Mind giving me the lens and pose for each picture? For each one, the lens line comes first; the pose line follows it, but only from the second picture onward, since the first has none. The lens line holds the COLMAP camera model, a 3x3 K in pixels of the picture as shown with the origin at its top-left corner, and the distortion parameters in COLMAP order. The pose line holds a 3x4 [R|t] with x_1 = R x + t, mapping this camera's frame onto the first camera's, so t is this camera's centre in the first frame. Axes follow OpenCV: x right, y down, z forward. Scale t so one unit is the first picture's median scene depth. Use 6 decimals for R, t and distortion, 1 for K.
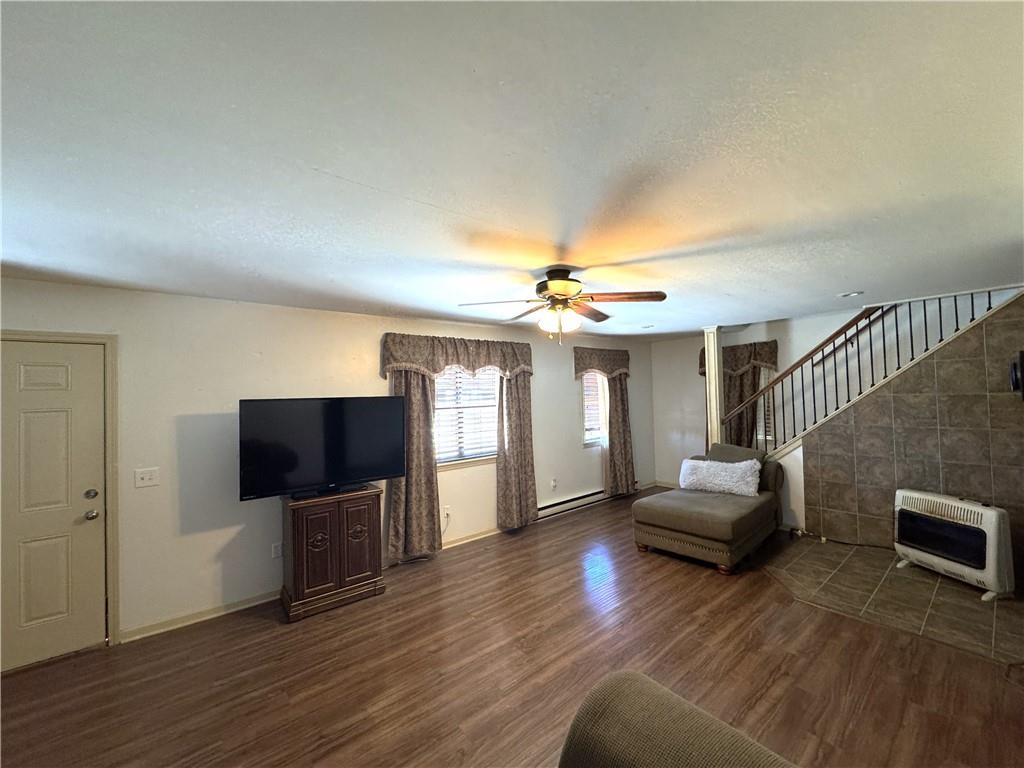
lens RADIAL K [[406.6, 0, 512.0], [0, 406.6, 384.0], [0, 0, 1]] dist [-0.000738, -0.000060]
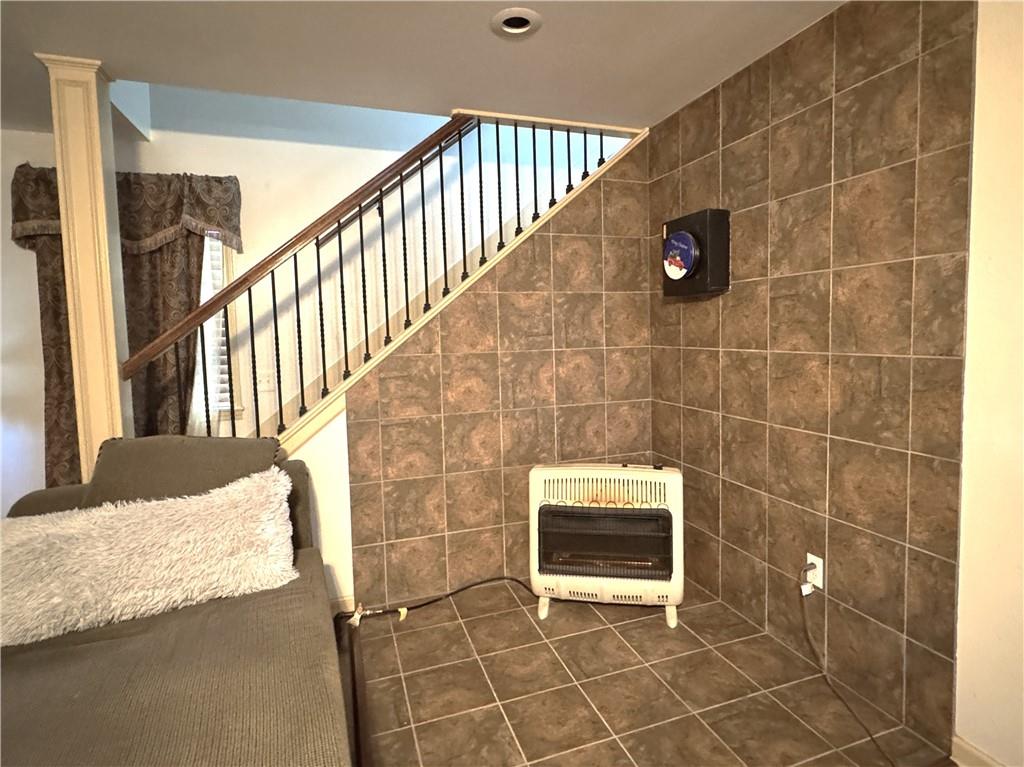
lens RADIAL K [[531.3, 0, 514.7], [0, 531.3, 373.8], [0, 0, 1]] dist [0.001123, 0.000188]
pose [[0.325397, -0.046772, 0.944420, 0.291026], [-0.003375, 0.998712, 0.050624, 0.098174], [-0.945571, -0.019661, 0.324820, 0.764224]]
